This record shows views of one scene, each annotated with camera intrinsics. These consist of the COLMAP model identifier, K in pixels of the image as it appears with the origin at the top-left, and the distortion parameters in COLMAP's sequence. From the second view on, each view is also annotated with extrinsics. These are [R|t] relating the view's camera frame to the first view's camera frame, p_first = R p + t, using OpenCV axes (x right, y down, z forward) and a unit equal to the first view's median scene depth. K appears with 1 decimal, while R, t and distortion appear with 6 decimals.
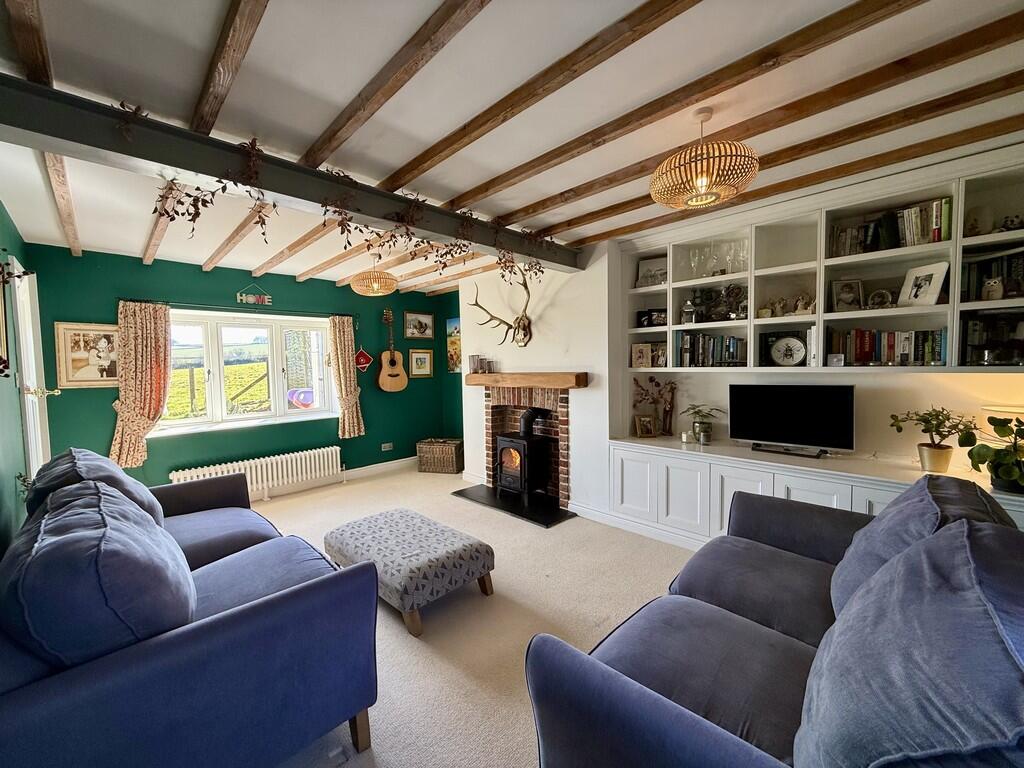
lens RADIAL K [[405.7, 0, 514.0], [0, 405.7, 383.6], [0, 0, 1]] dist [-0.003595, 0.000140]
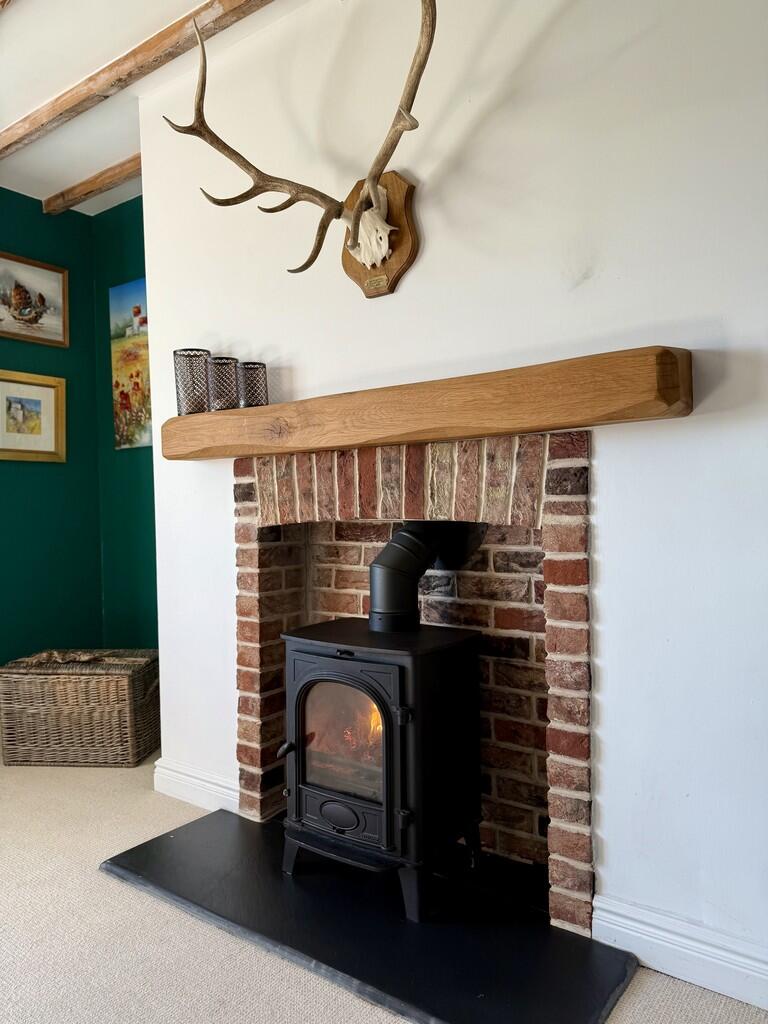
lens RADIAL K [[715.8, 0, 384.5], [0, 715.8, 517.4], [0, 0, 1]] dist [0.032680, -0.013952]
pose [[0.988138, -0.006305, 0.153437, -0.048369], [0.010693, 0.999557, -0.027786, 0.066635], [-0.153194, 0.029097, 0.987768, 0.534924]]
